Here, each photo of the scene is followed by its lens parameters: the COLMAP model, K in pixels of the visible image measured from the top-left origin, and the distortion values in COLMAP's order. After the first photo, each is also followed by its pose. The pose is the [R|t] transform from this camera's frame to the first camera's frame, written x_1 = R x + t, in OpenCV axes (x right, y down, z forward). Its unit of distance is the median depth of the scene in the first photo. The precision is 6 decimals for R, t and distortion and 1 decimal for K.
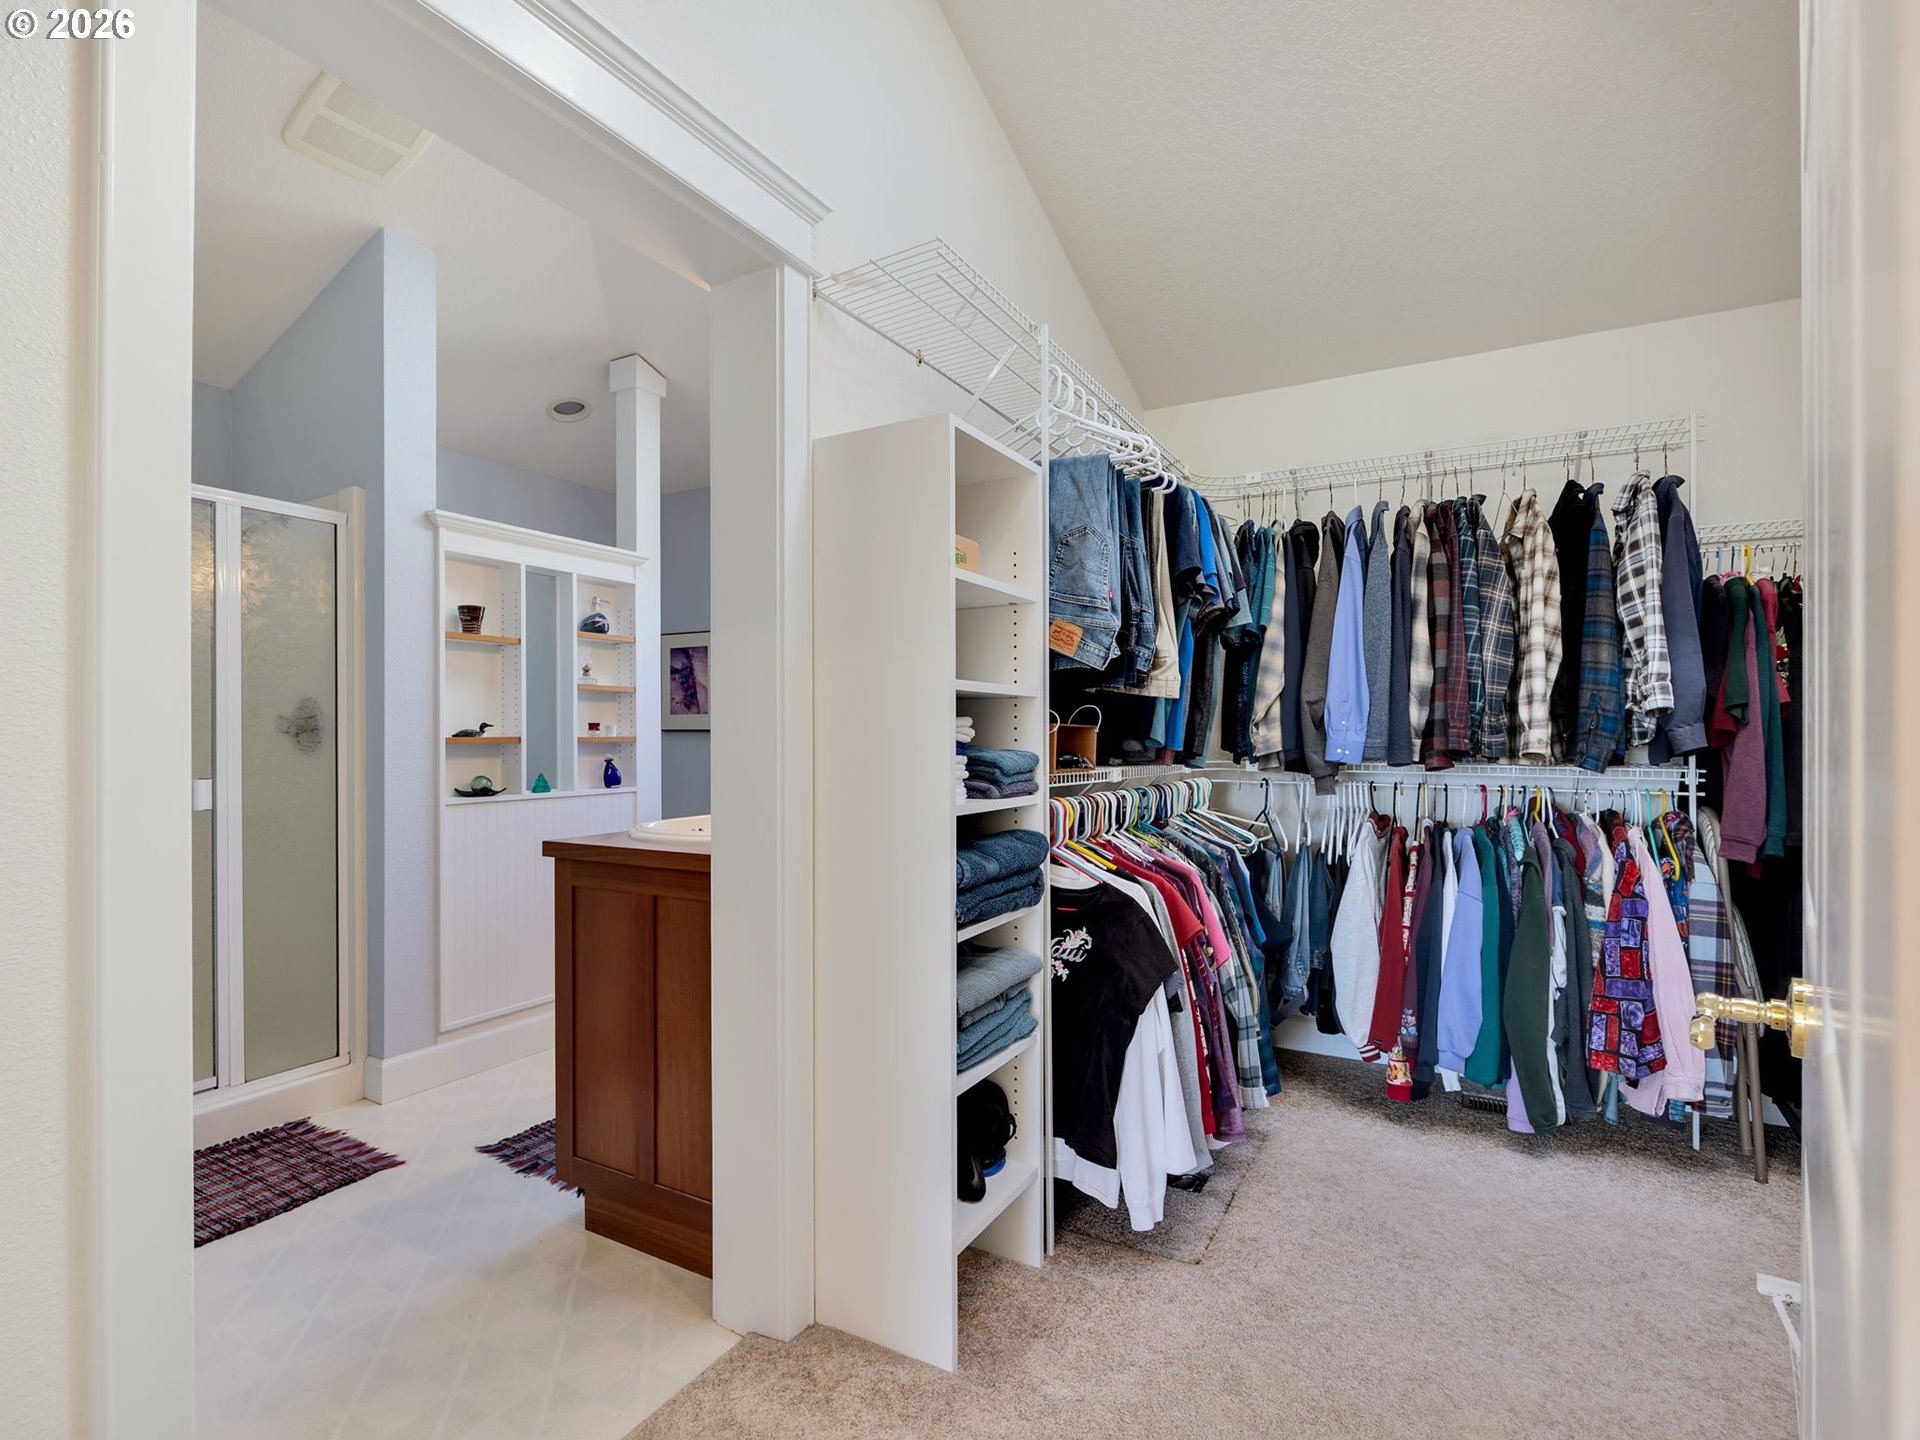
lens RADIAL K [[946.0, 0, 990.3], [0, 946.0, 722.9], [0, 0, 1]] dist [-0.013343, 0.001155]
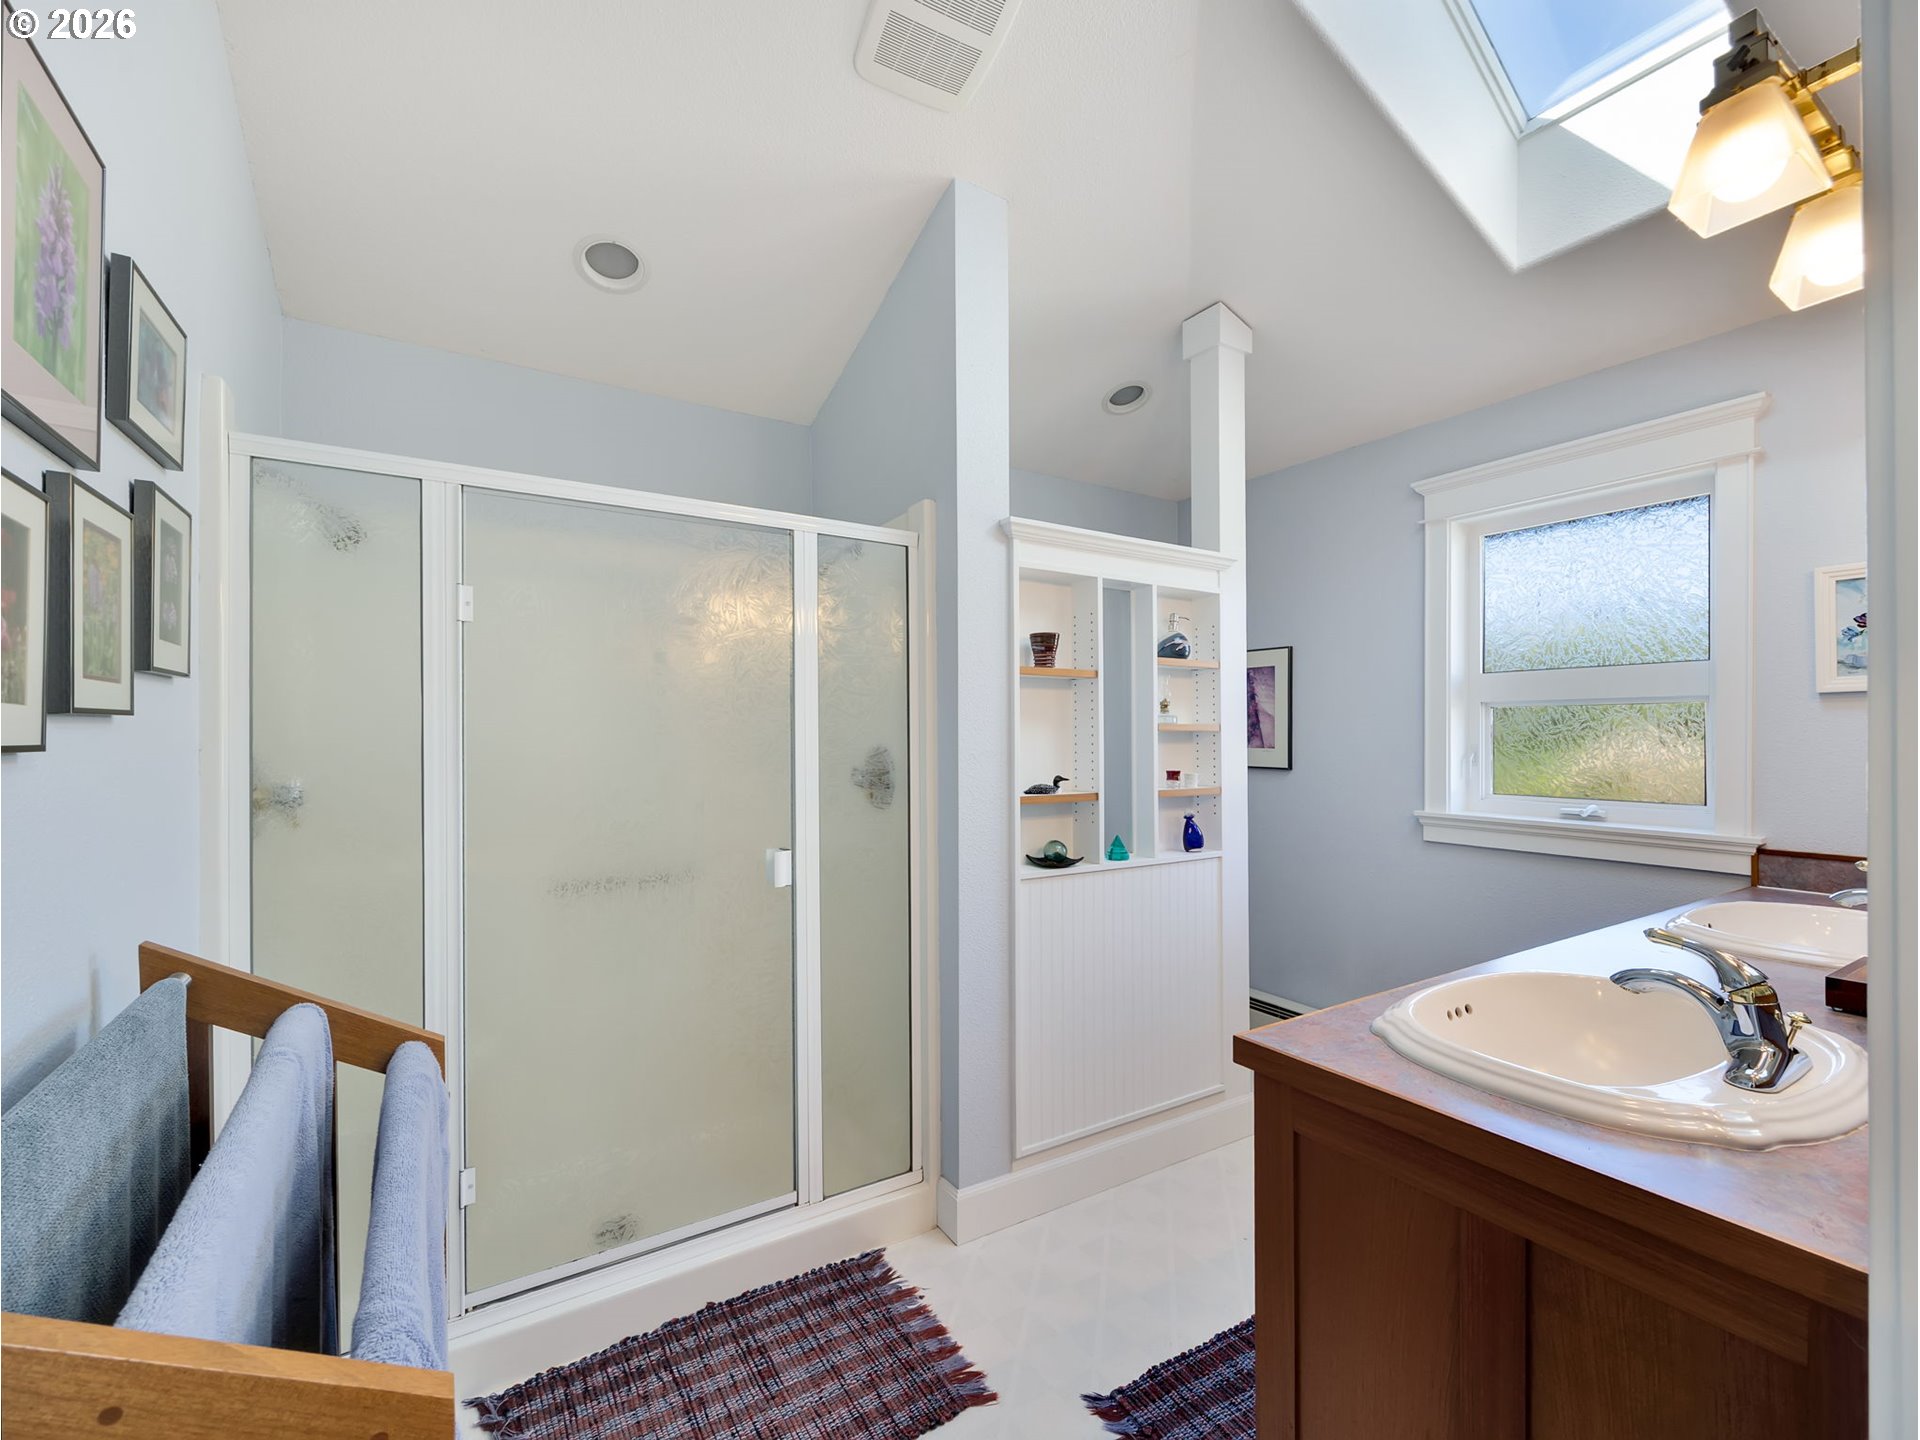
lens RADIAL K [[841.3, 0, 959.3], [0, 841.3, 725.3], [0, 0, 1]] dist [-0.002584, 0.001847]
pose [[0.869652, -0.002767, -0.493658, -0.253573], [0.003674, 0.999993, 0.000867, -0.045144], [0.493652, -0.002568, 0.869656, 0.326021]]
